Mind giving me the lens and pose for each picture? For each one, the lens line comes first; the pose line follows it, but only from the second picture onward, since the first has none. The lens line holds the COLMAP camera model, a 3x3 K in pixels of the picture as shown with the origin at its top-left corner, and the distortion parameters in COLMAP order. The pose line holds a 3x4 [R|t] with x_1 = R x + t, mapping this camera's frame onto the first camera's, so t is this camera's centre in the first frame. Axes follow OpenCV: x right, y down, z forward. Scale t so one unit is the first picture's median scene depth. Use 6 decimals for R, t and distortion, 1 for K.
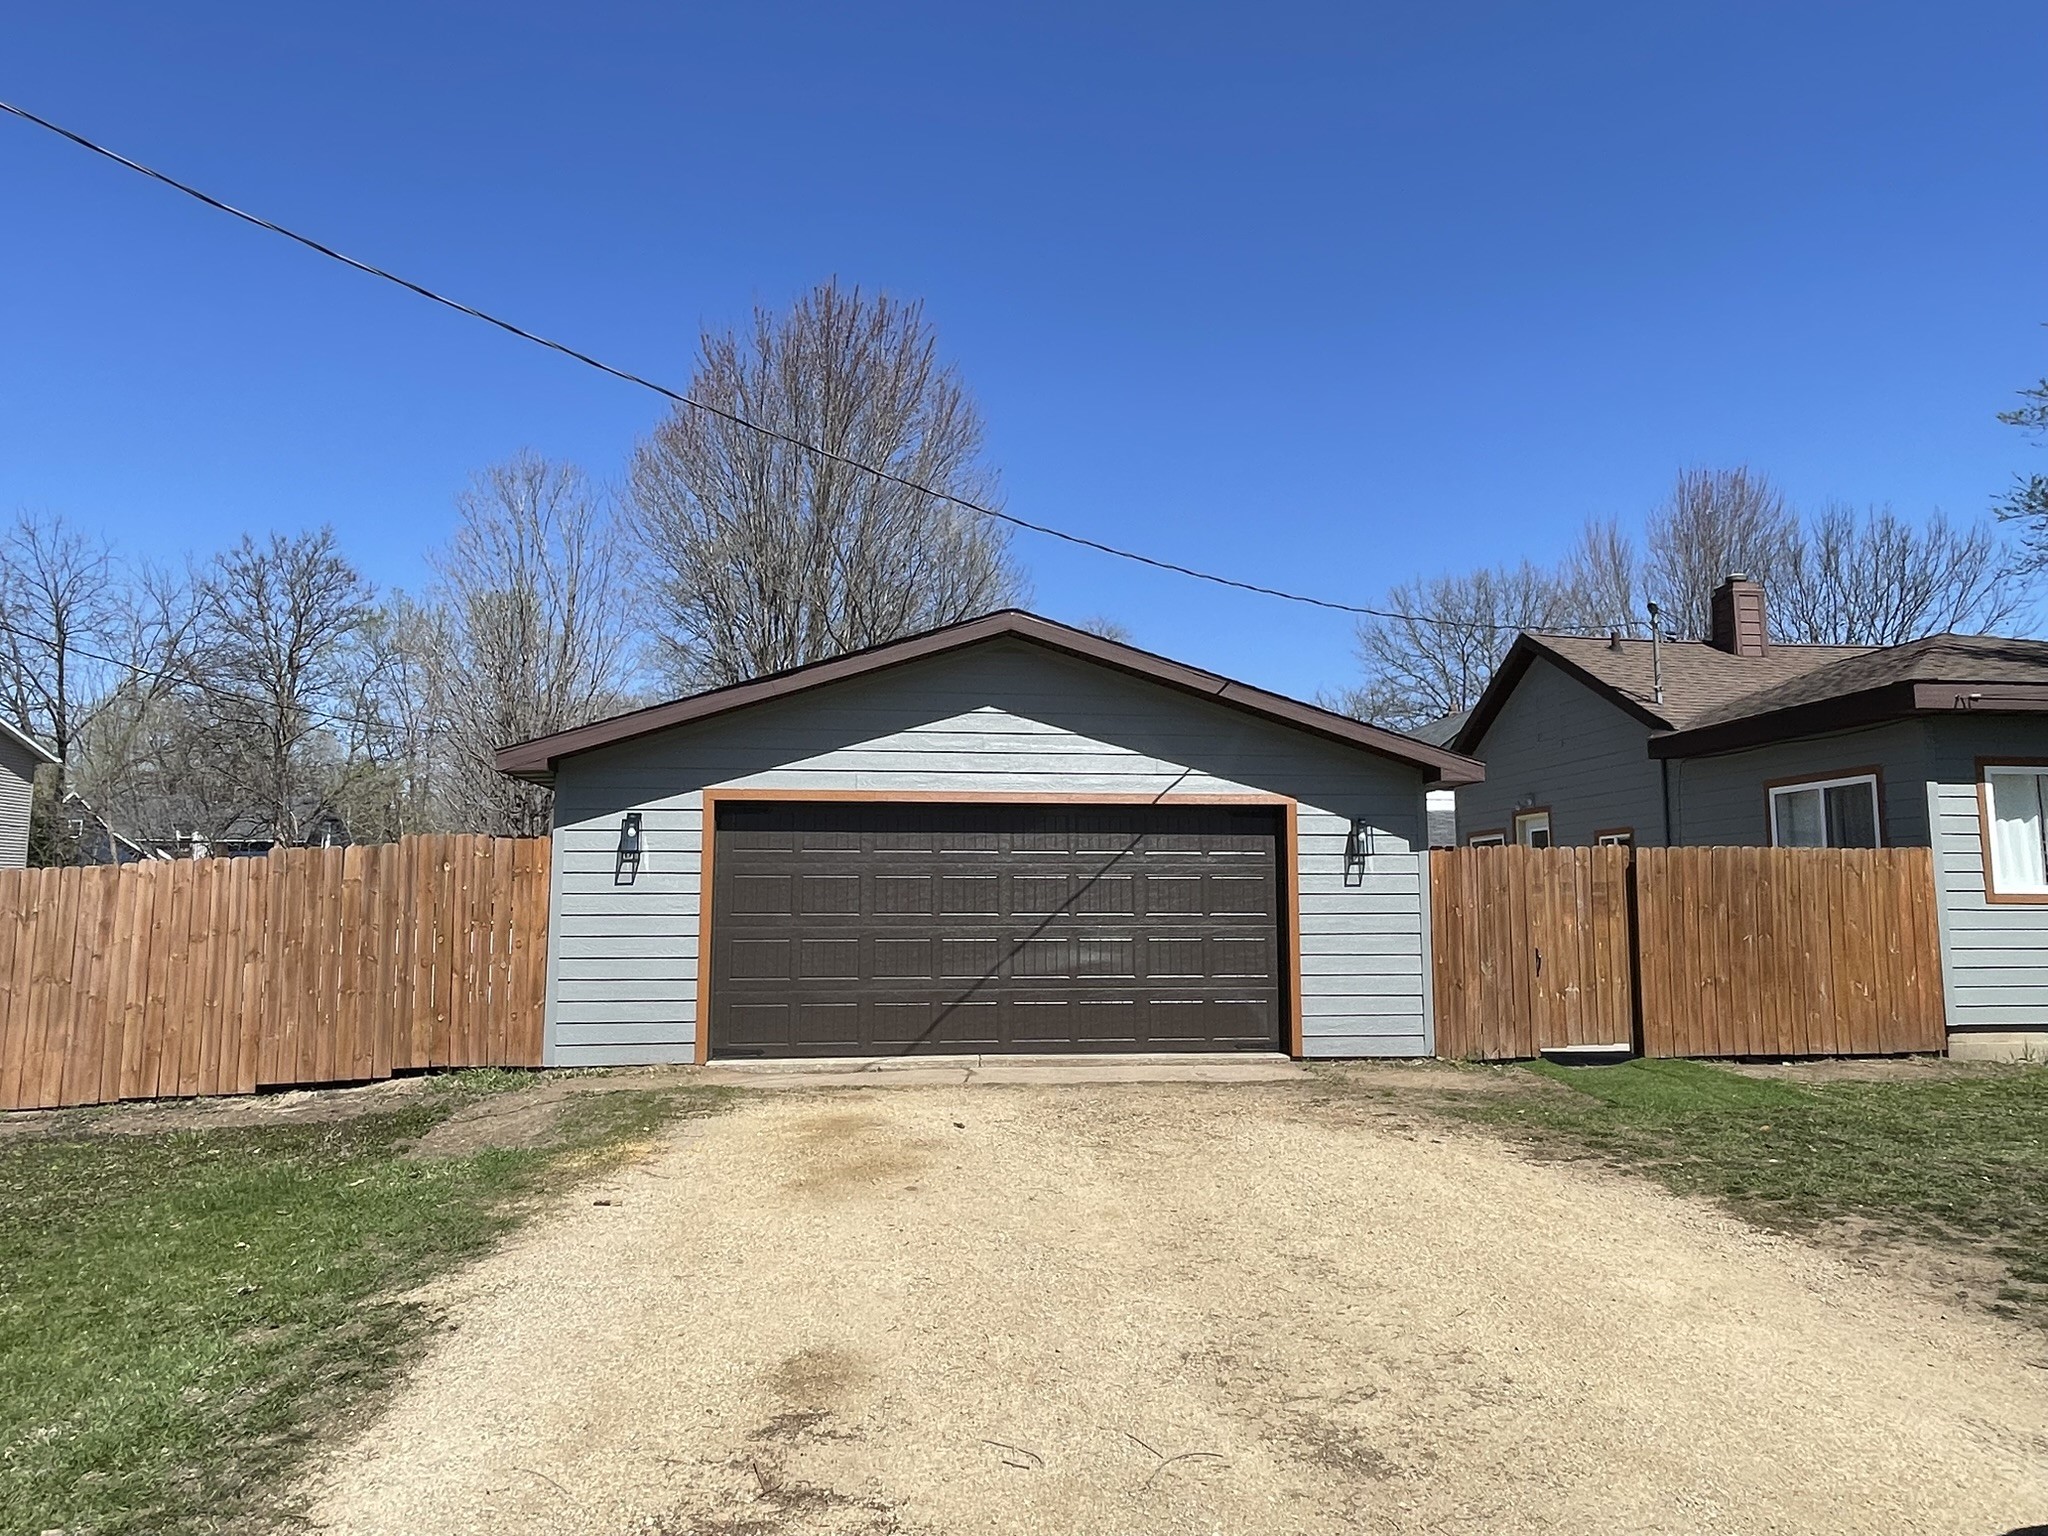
lens RADIAL K [[1267.1, 0, 1023.8], [0, 1267.1, 779.9], [0, 0, 1]] dist [-0.001077, -0.000933]
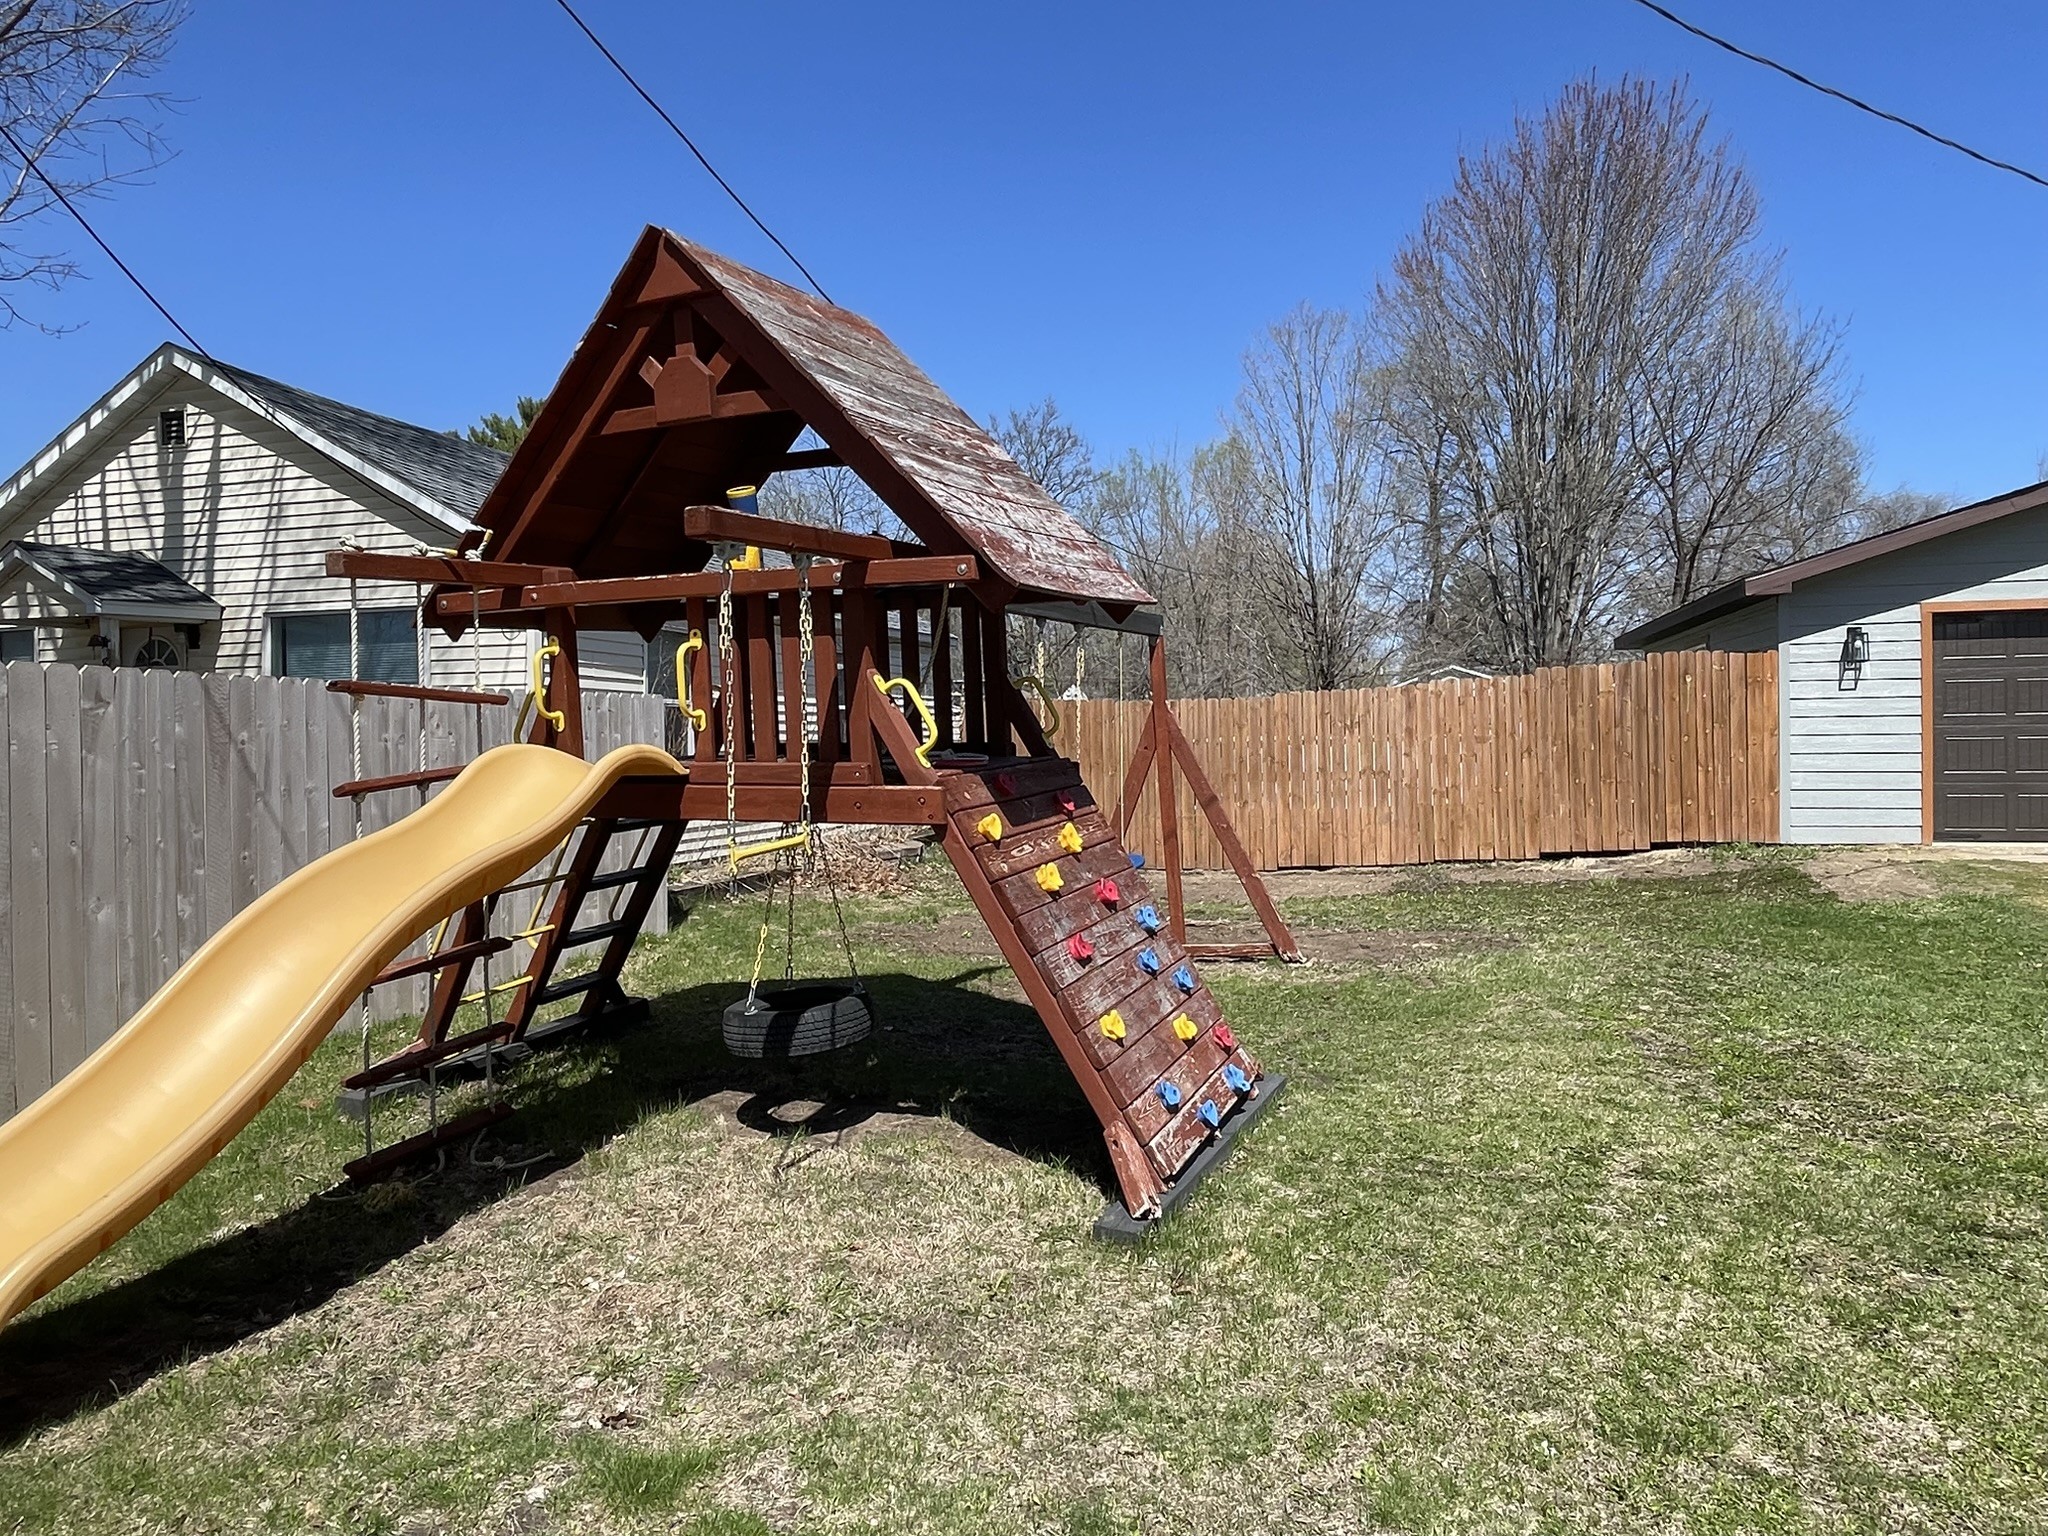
lens RADIAL K [[1267.1, 0, 1023.6], [0, 1267.1, 757.9], [0, 0, 1]] dist [-0.001077, -0.000933]
pose [[0.920245, -0.006310, -0.391292, -0.561449], [0.052935, 0.992688, 0.108485, -0.020891], [0.387746, -0.120546, 0.913850, -0.353446]]
